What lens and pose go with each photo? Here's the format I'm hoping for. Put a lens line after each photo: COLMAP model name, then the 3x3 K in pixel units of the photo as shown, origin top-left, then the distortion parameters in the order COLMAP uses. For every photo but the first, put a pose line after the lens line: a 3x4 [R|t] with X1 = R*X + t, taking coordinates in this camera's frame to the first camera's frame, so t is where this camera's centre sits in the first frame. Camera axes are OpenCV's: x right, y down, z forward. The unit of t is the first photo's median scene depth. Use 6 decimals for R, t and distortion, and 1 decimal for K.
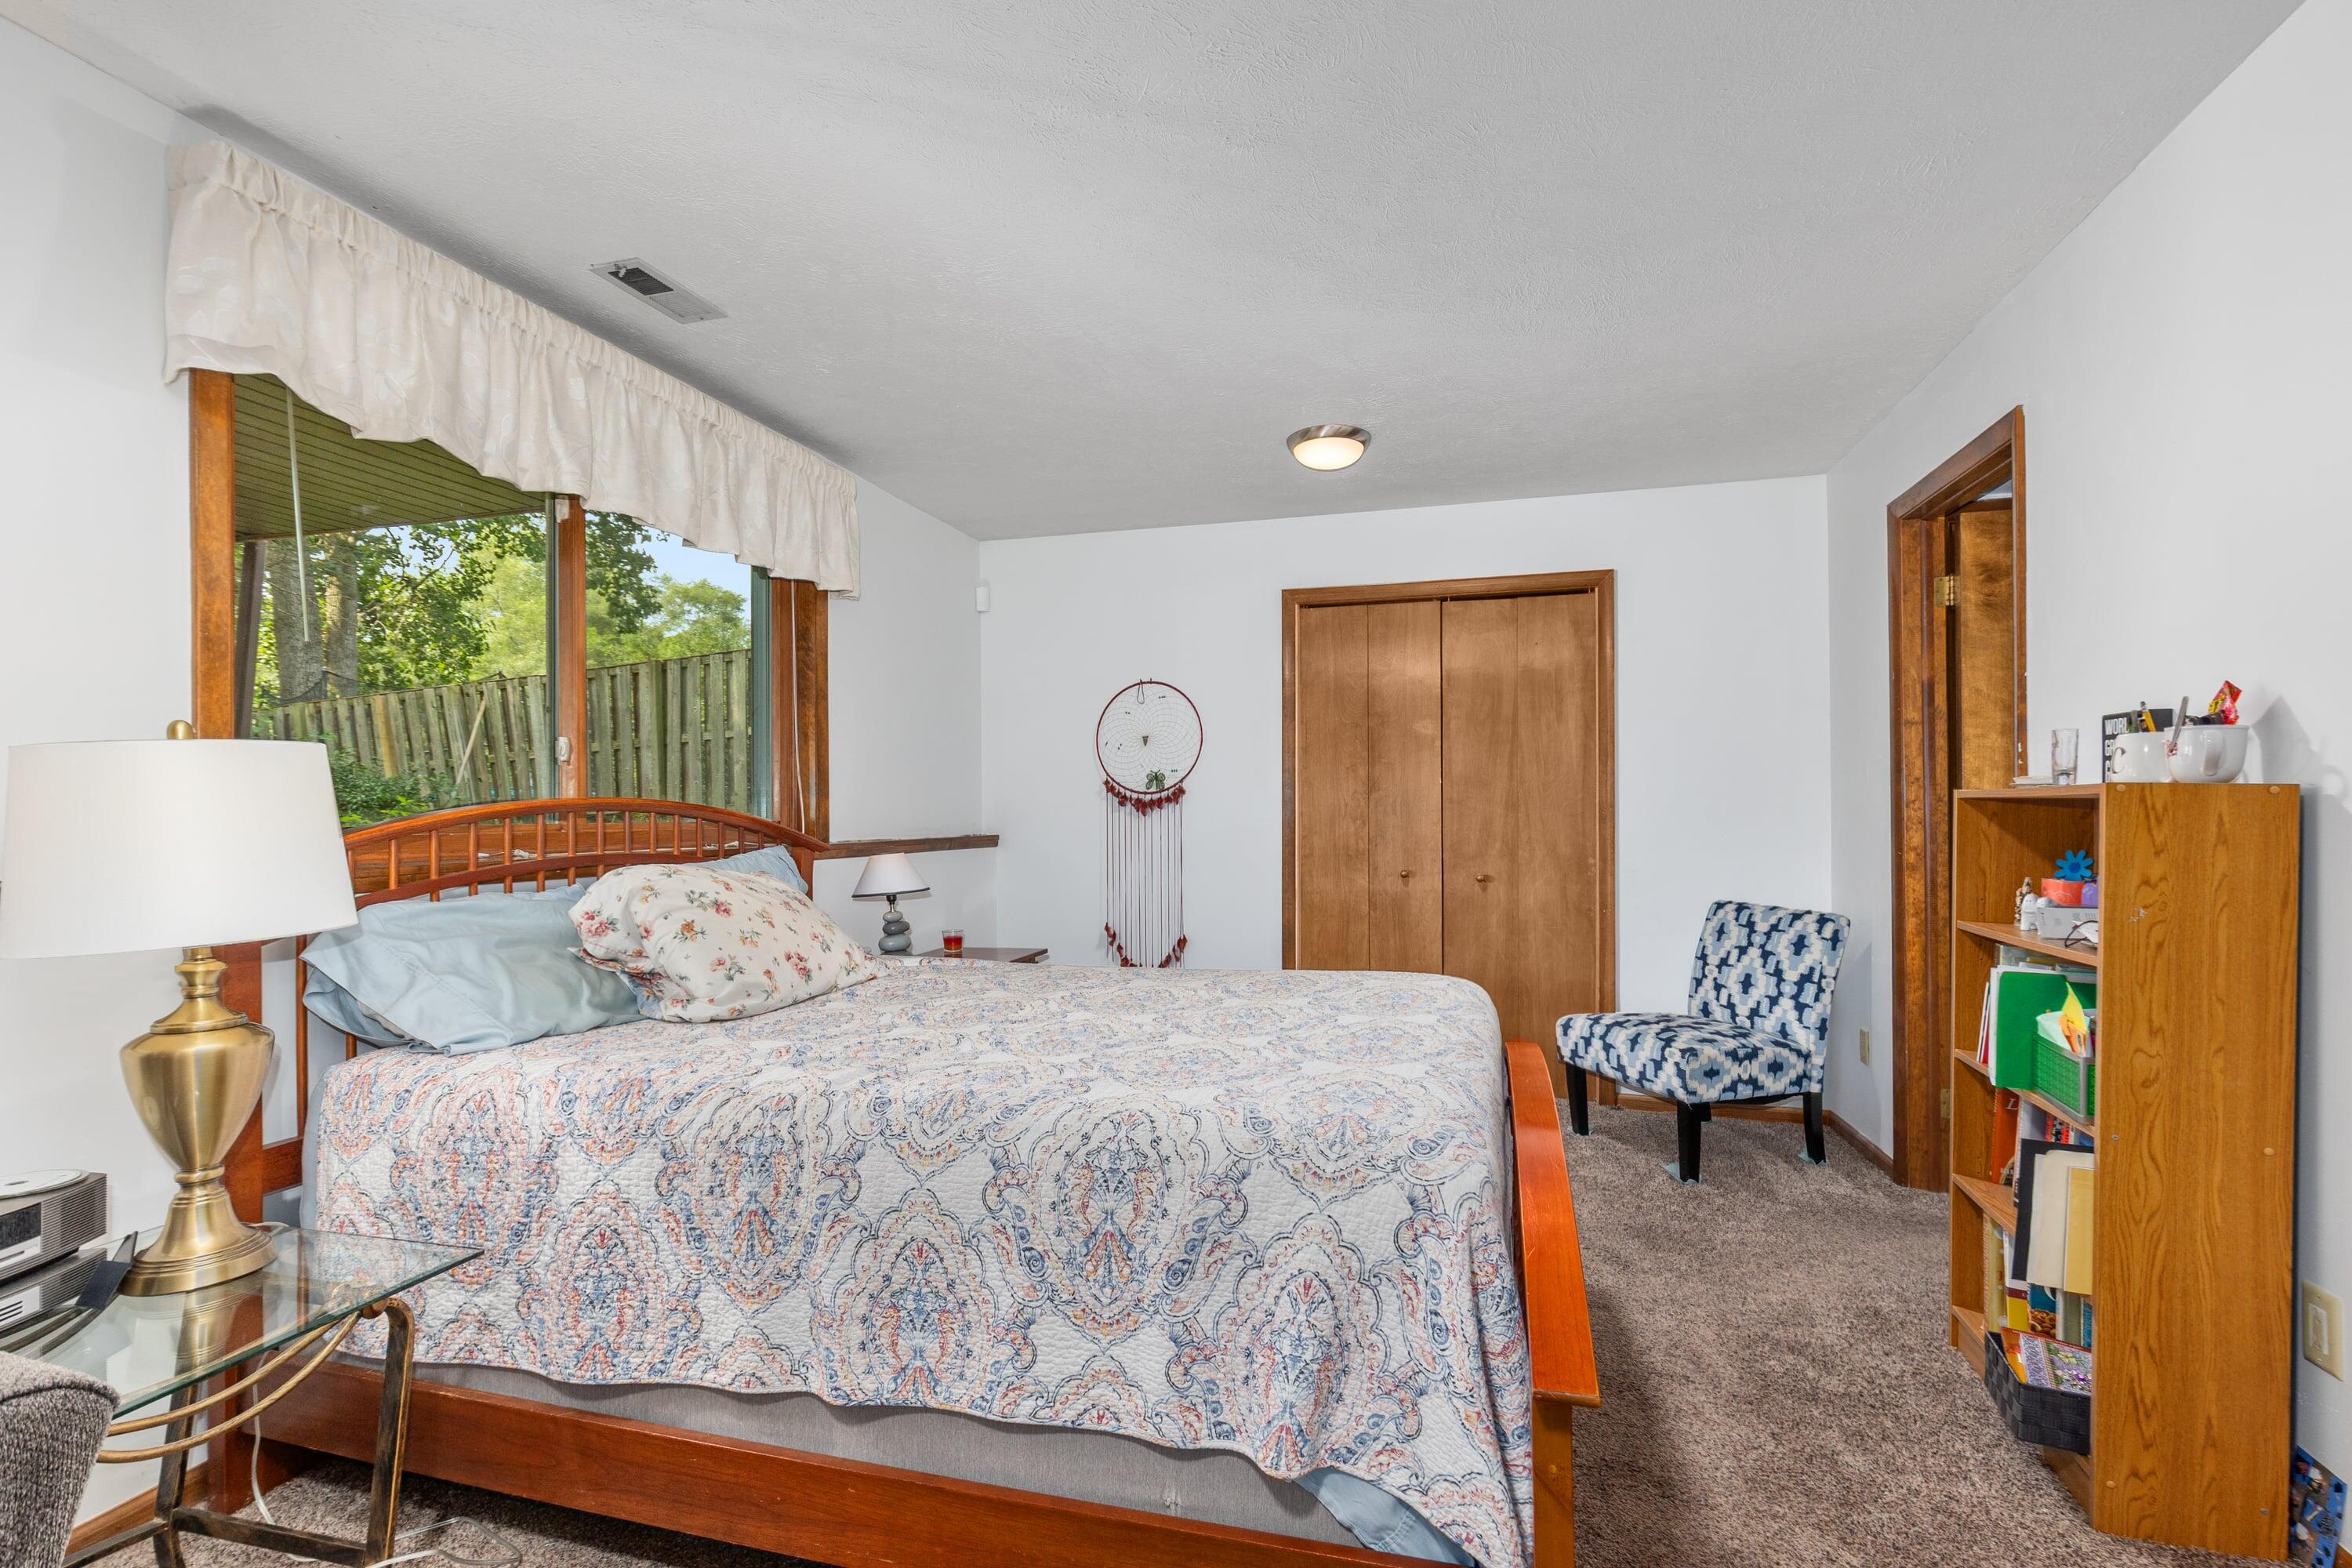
lens RADIAL K [[1086.5, 0, 1186.0], [0, 1086.5, 807.6], [0, 0, 1]] dist [-0.000704, -0.000427]
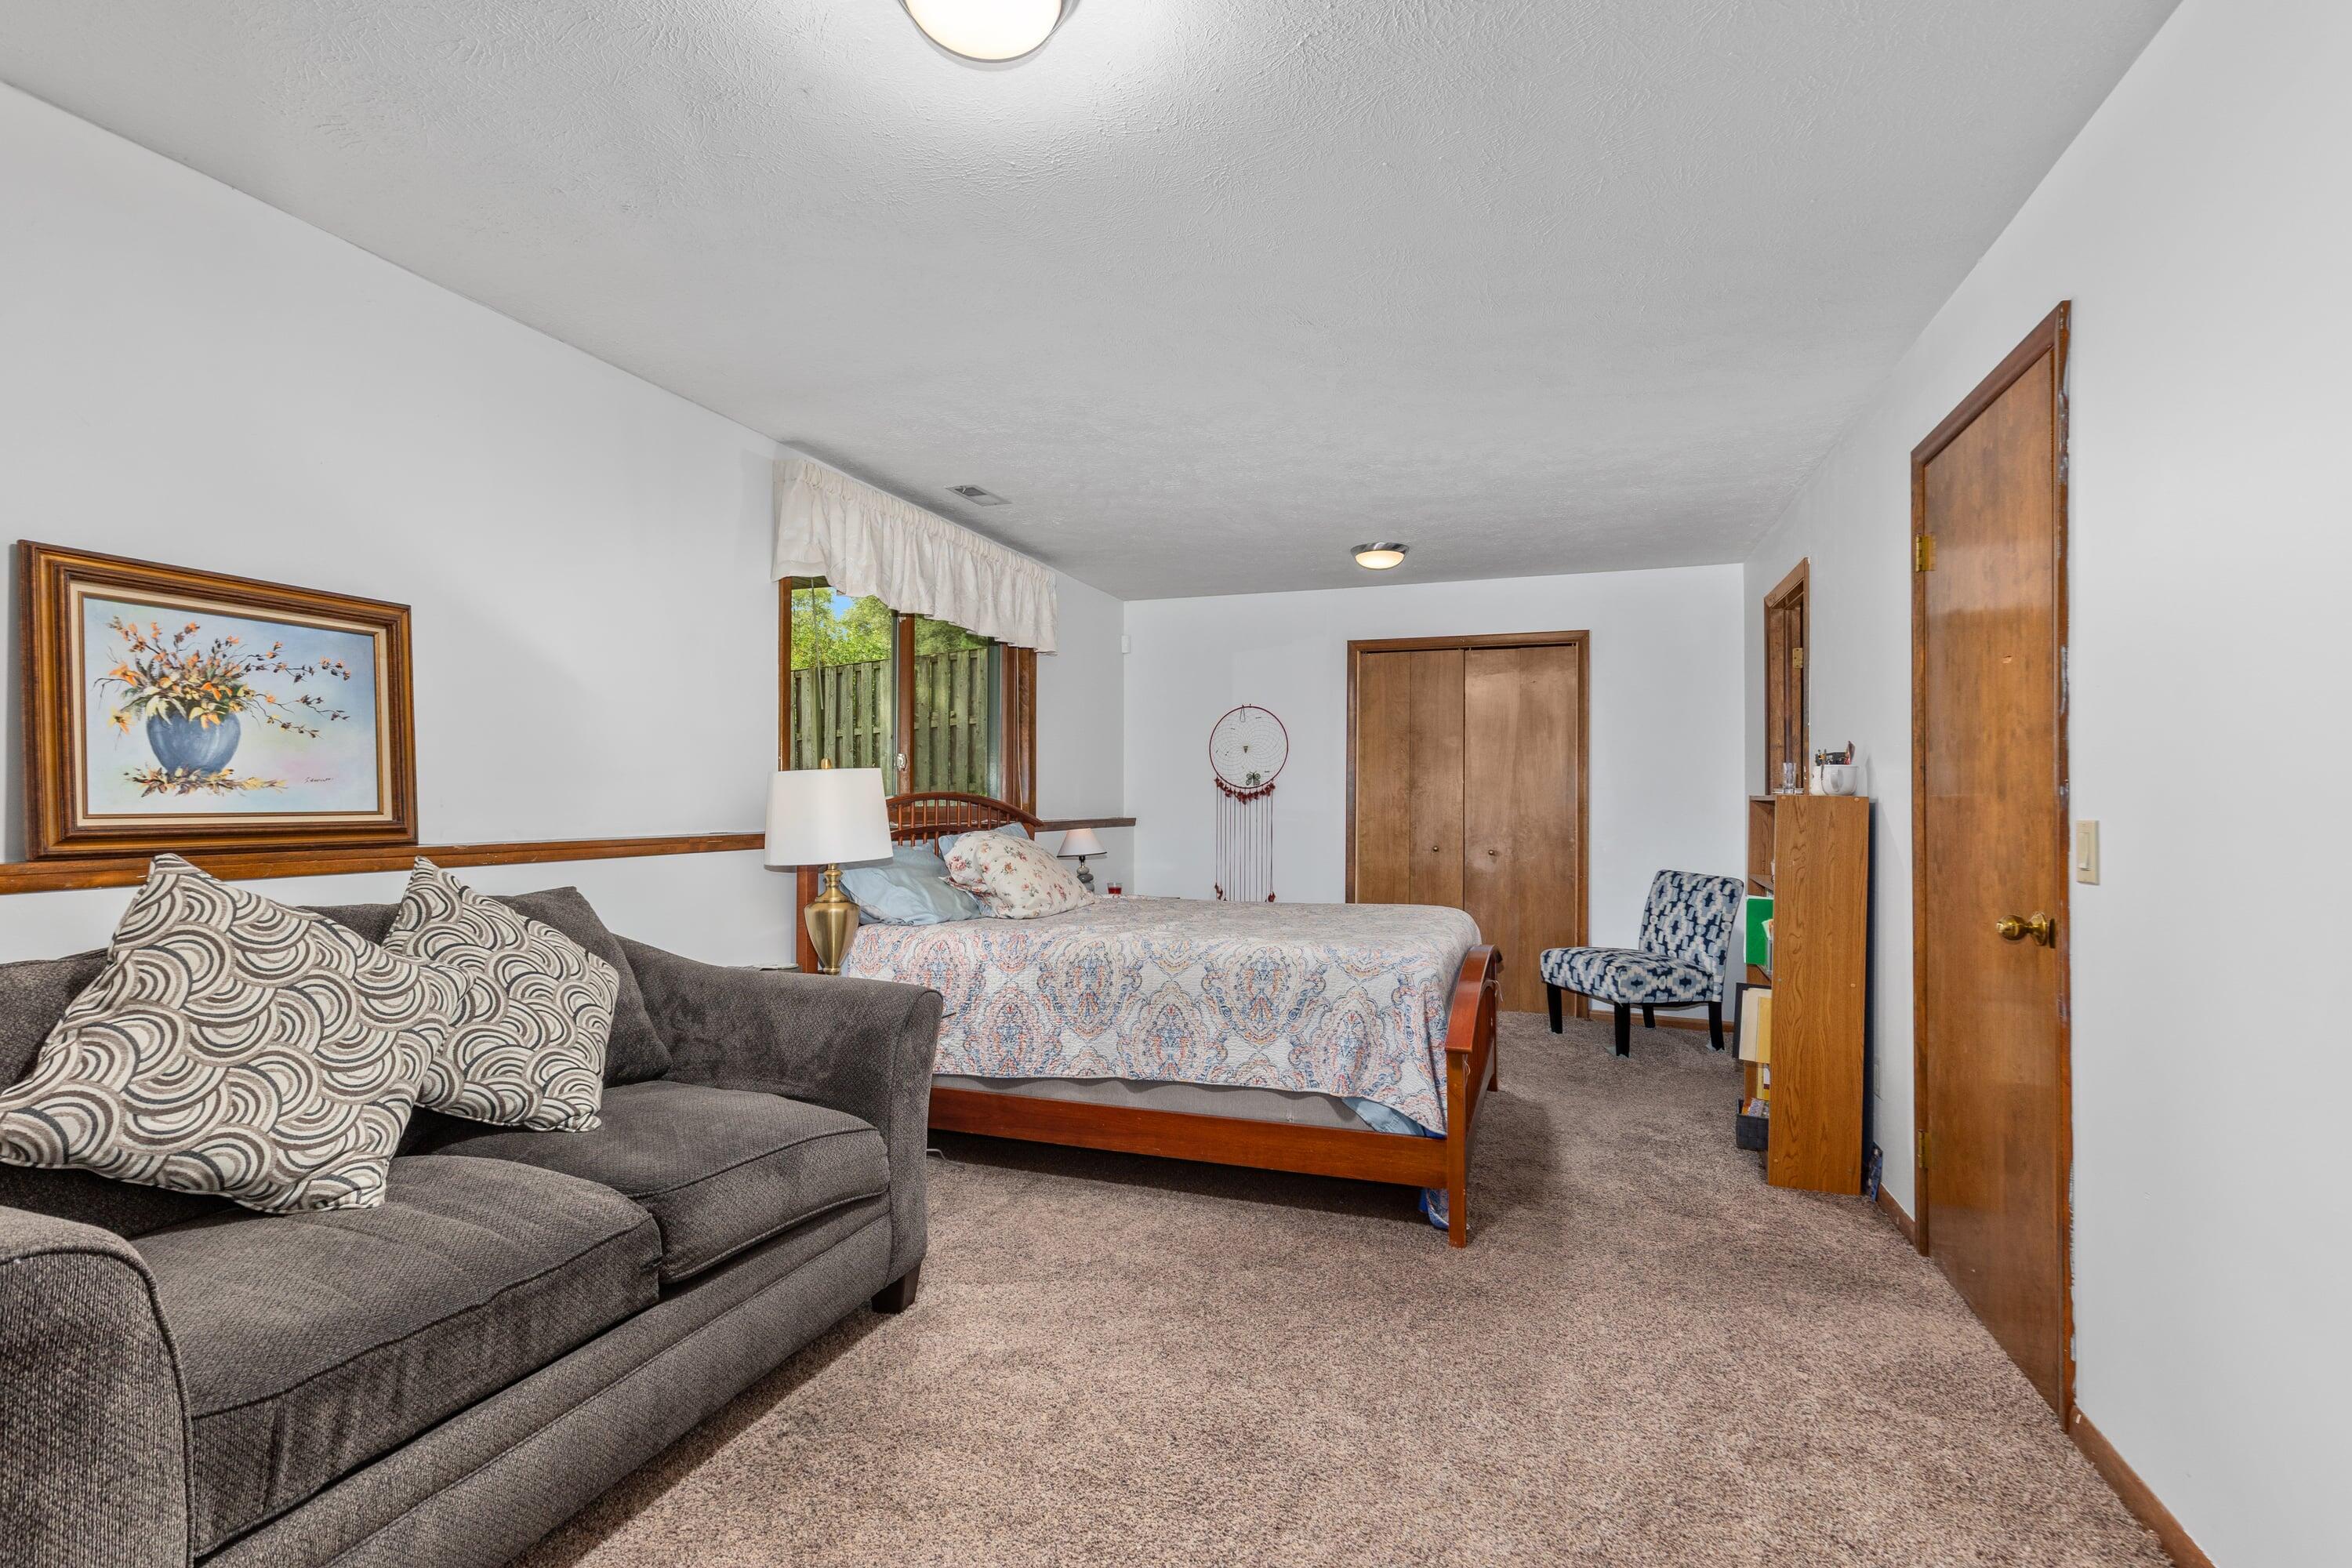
lens RADIAL K [[1086.5, 0, 1184.3], [0, 1086.5, 791.6], [0, 0, 1]] dist [-0.000704, -0.000427]
pose [[0.998010, 0.008927, -0.062414, -0.057158], [-0.009020, 0.999959, -0.001218, -0.012445], [0.062401, 0.001779, 0.998050, -0.729355]]
